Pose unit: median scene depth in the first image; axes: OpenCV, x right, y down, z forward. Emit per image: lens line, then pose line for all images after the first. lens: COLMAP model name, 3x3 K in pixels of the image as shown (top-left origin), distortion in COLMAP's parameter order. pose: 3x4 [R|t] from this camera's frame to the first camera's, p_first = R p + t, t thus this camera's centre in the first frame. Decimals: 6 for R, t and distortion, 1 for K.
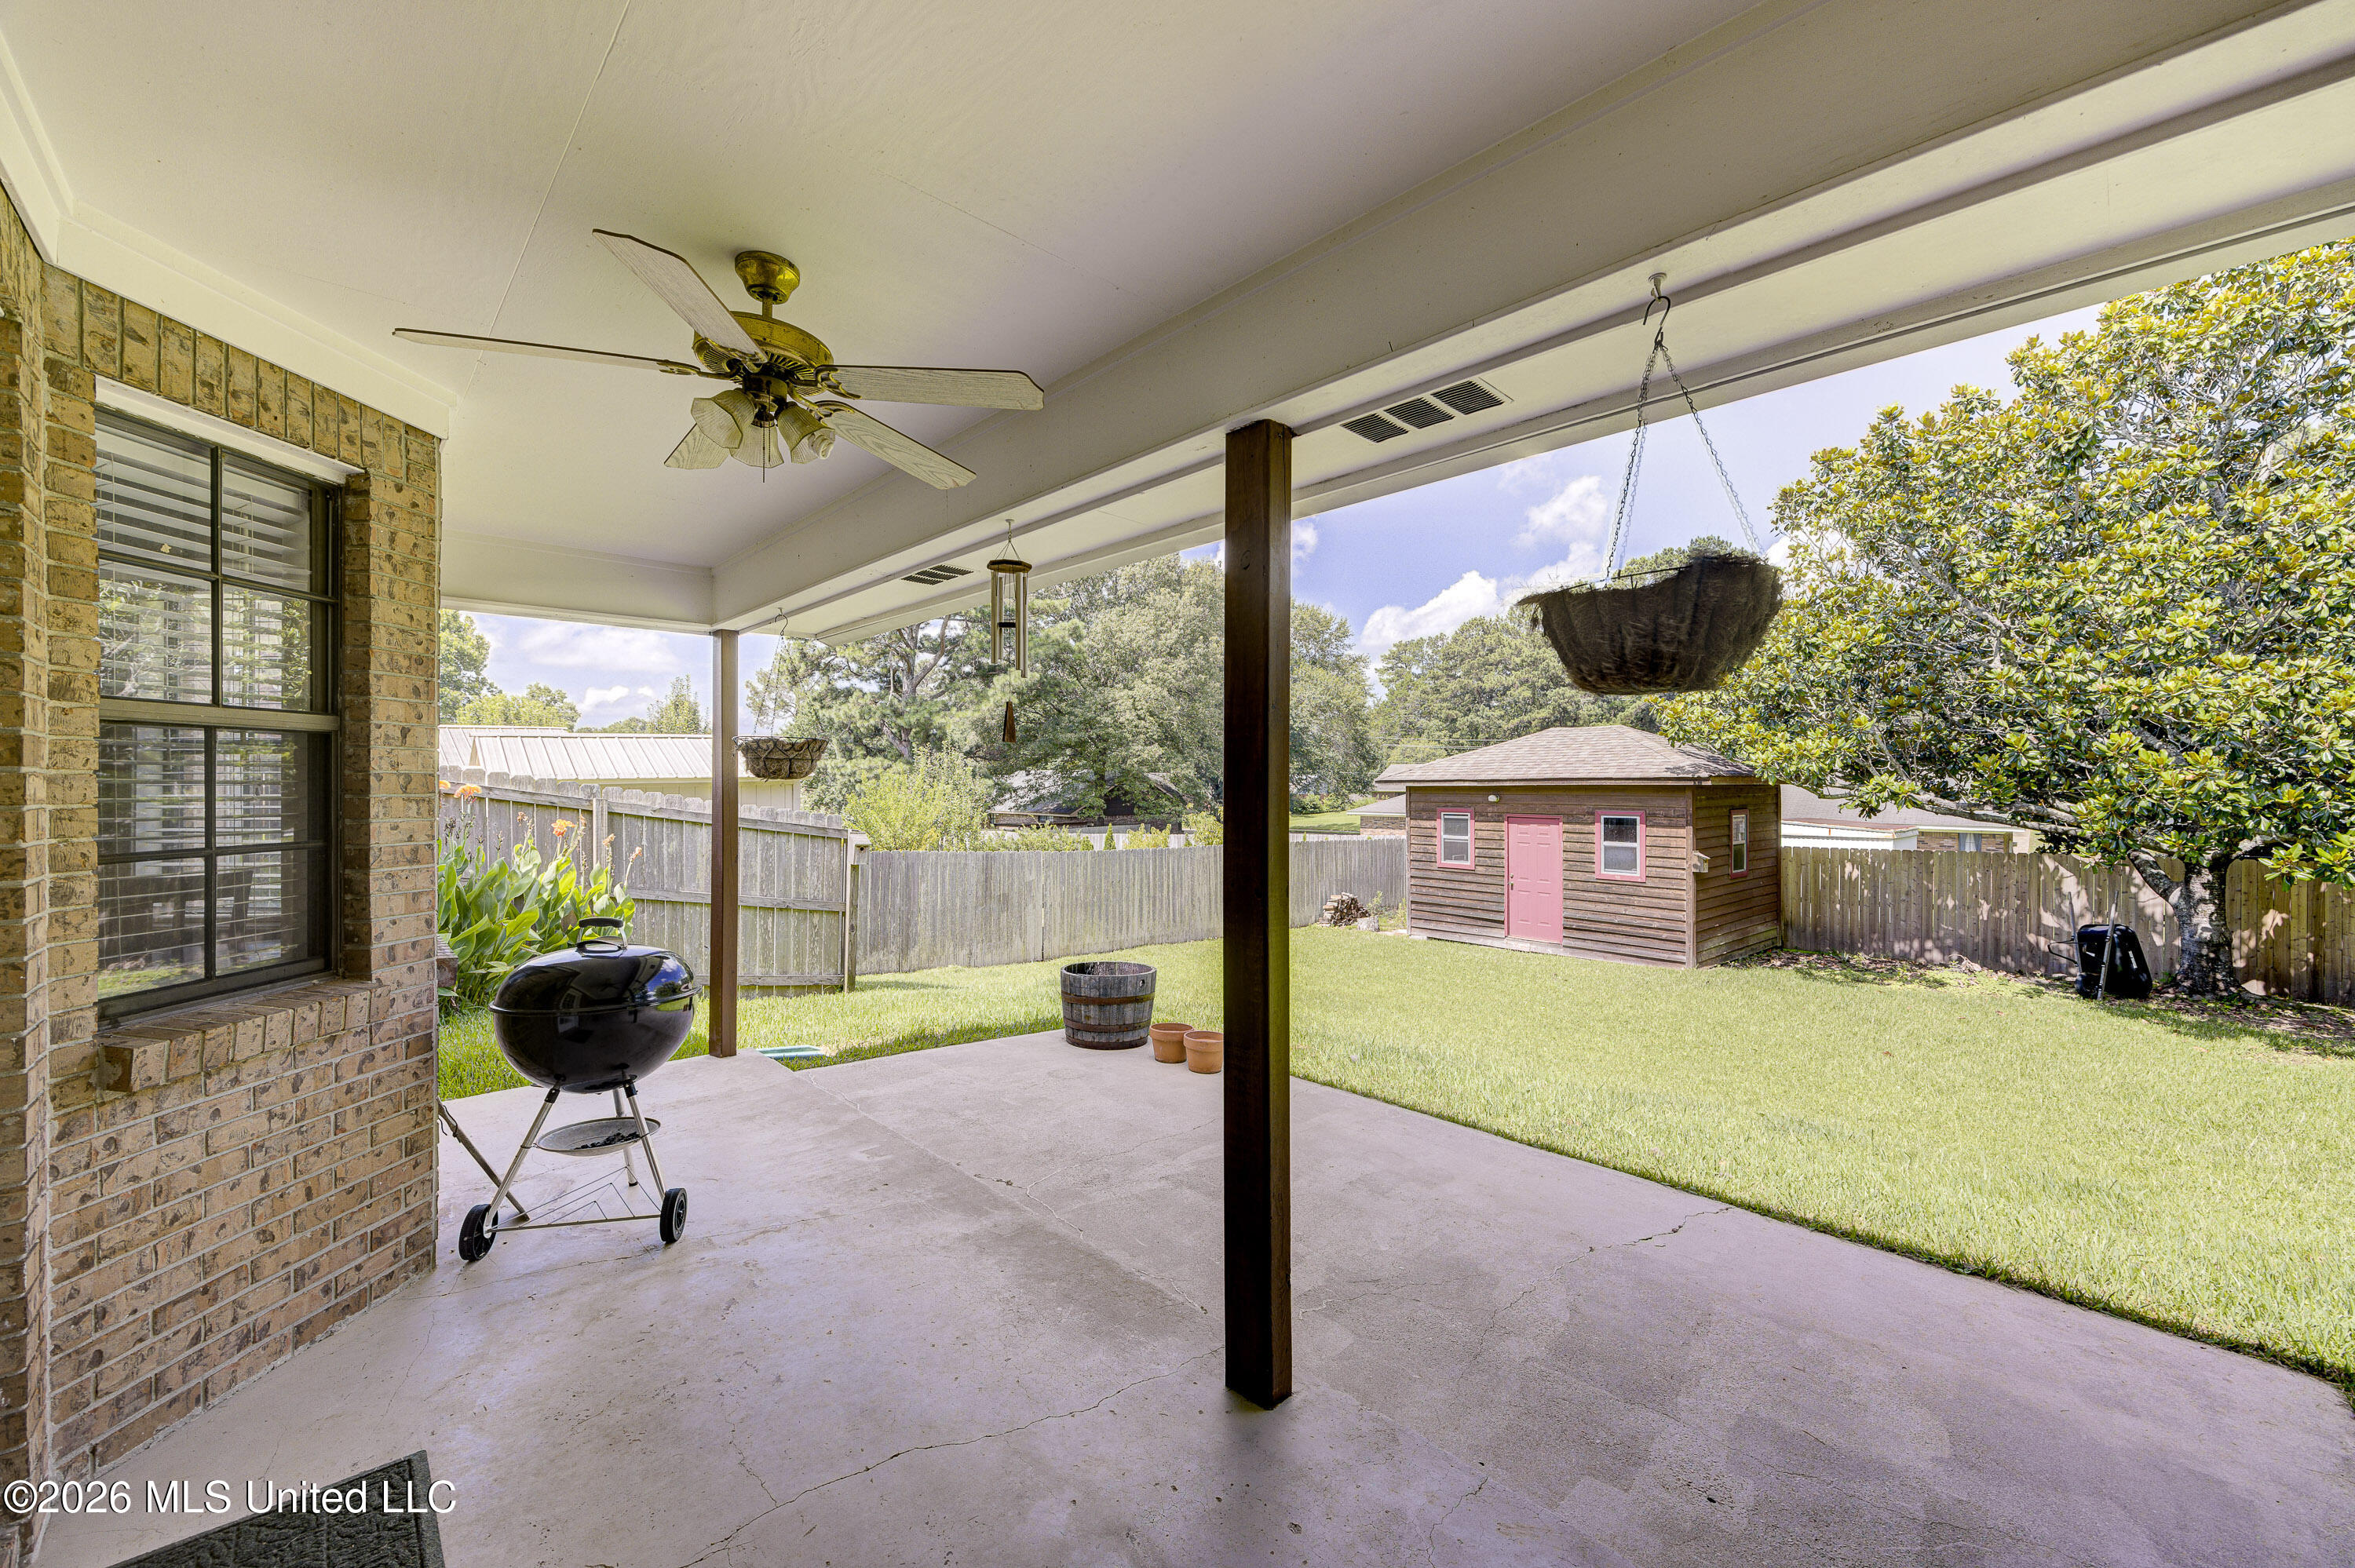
lens RADIAL K [[945.3, 0, 1179.0], [0, 945.3, 785.1], [0, 0, 1]] dist [-0.003116, -0.000248]
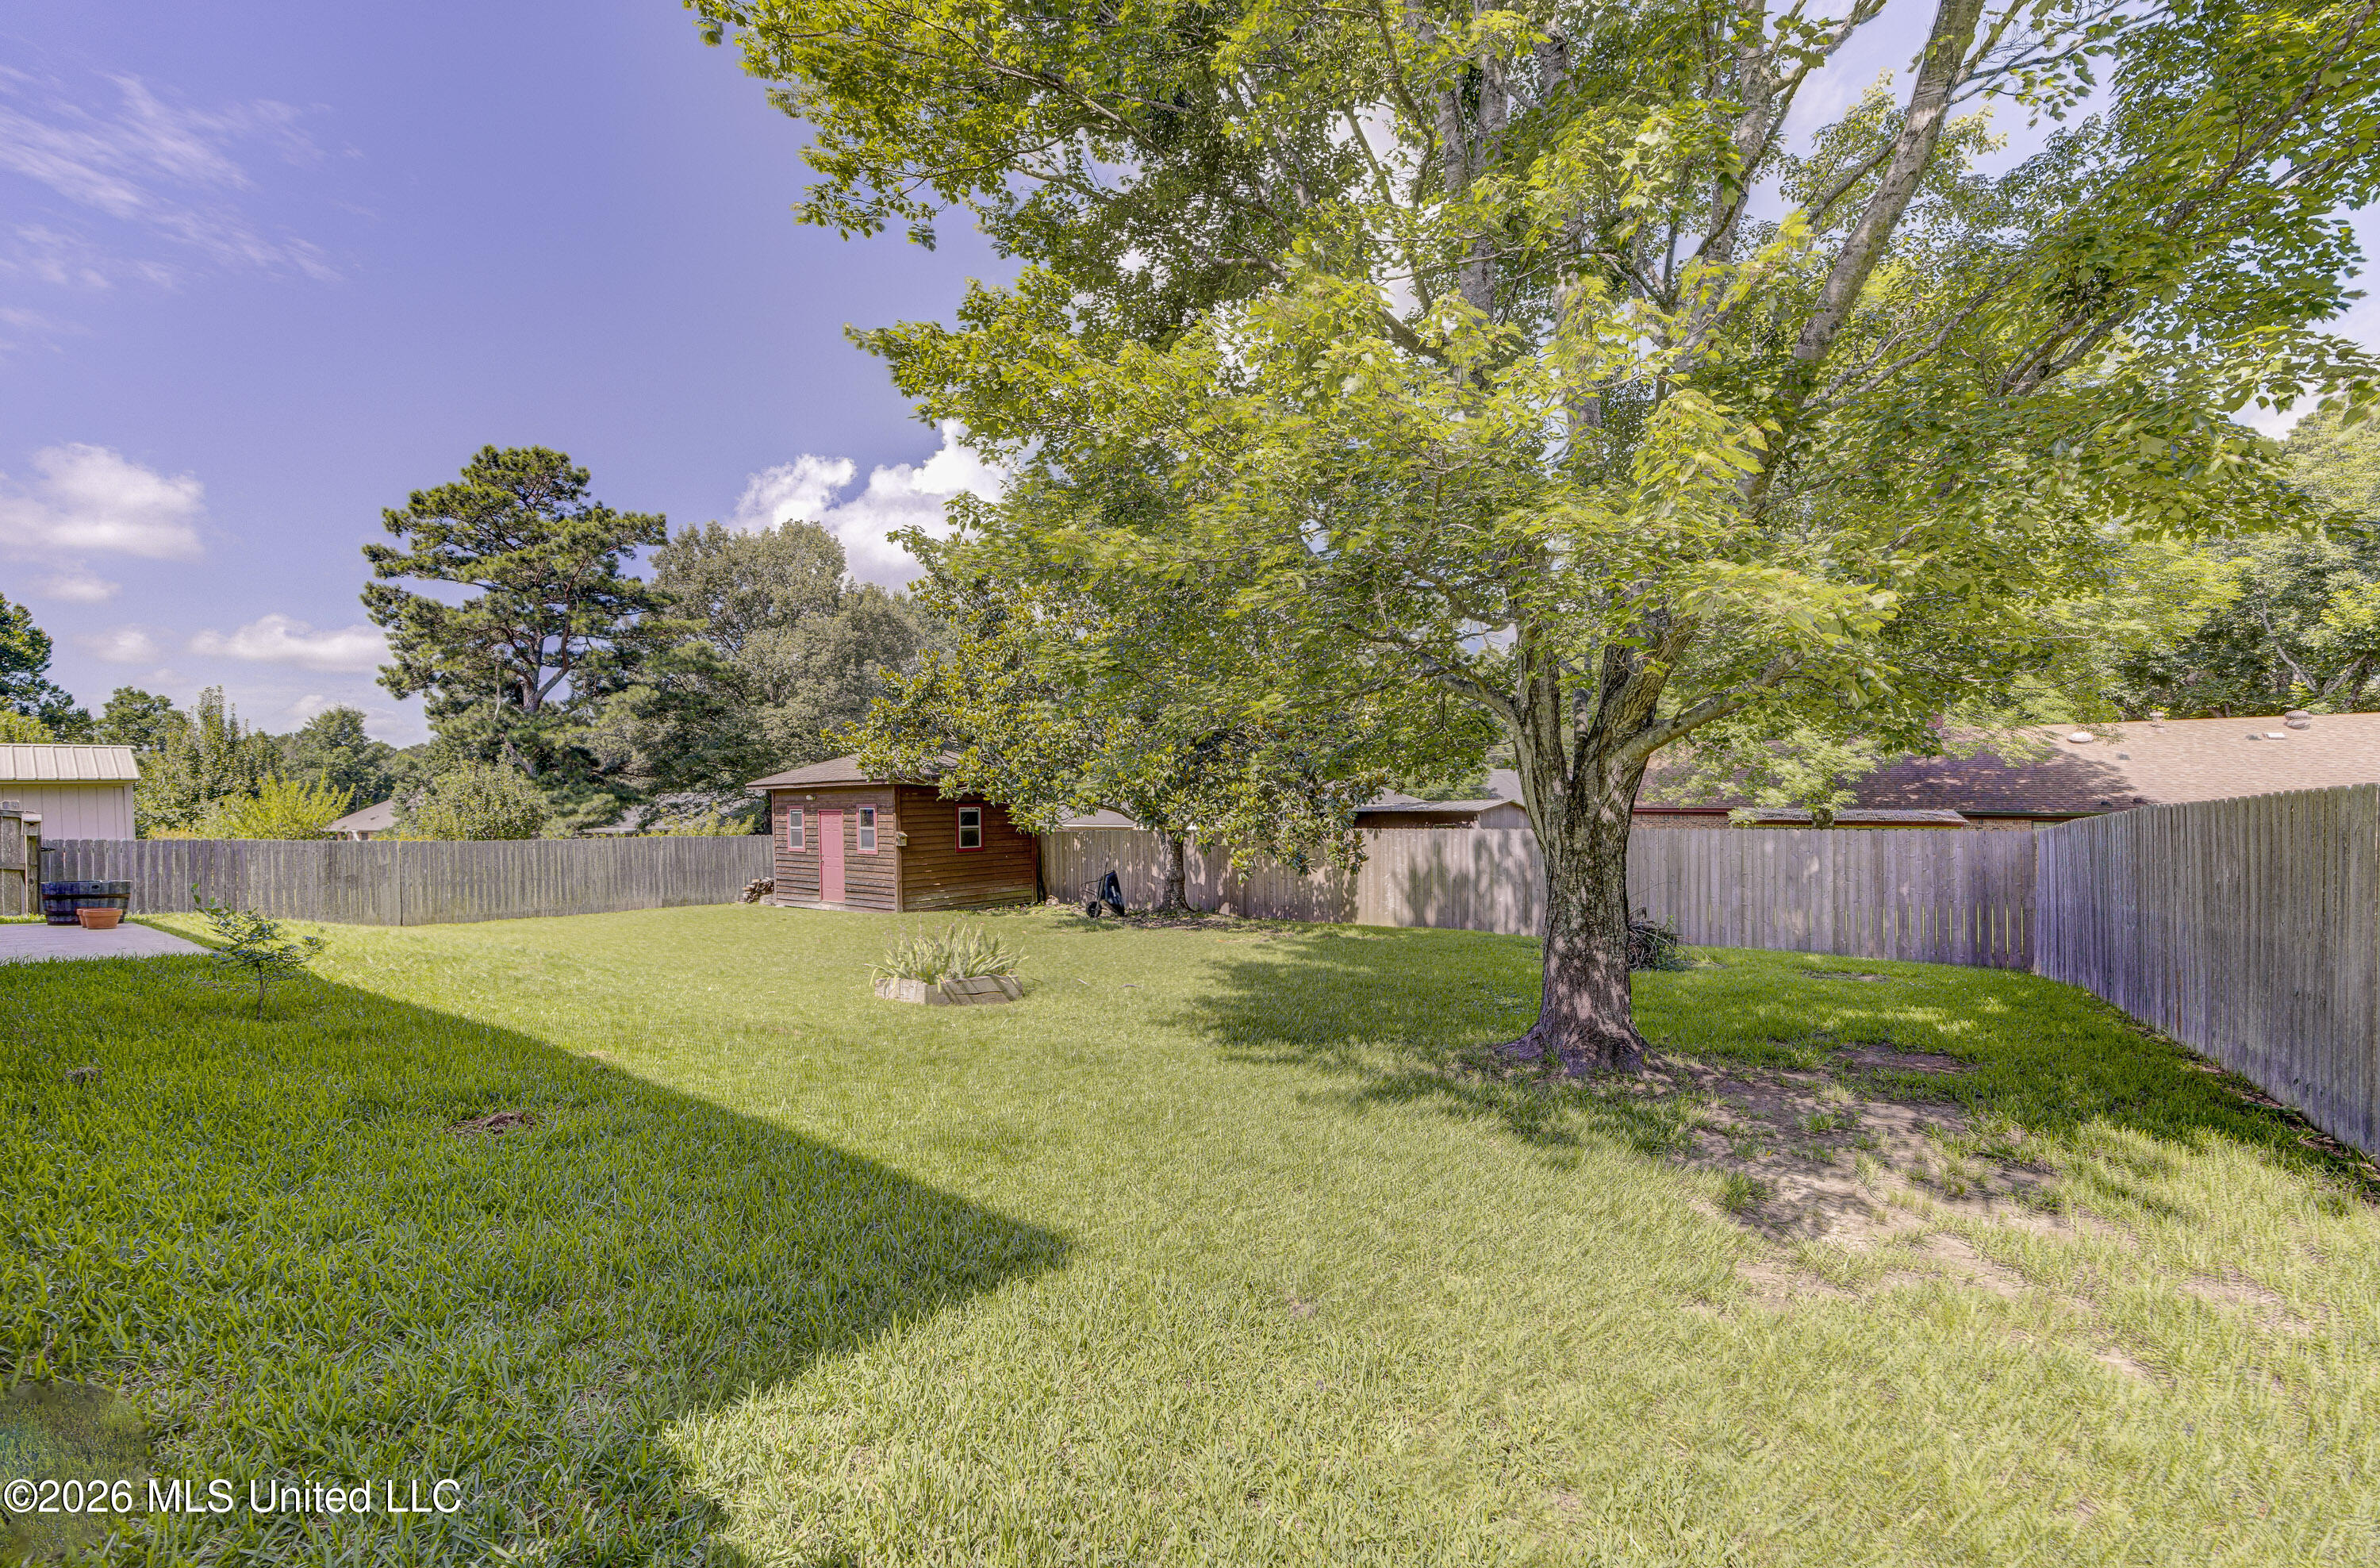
lens RADIAL K [[942.5, 0, 1192.2], [0, 942.5, 797.4], [0, 0, 1]] dist [0.001576, 0.000181]
pose [[0.974575, -0.003410, 0.224033, 0.544192], [0.005329, 0.999954, -0.007959, 0.027104], [-0.223996, 0.008951, 0.974549, -0.394843]]
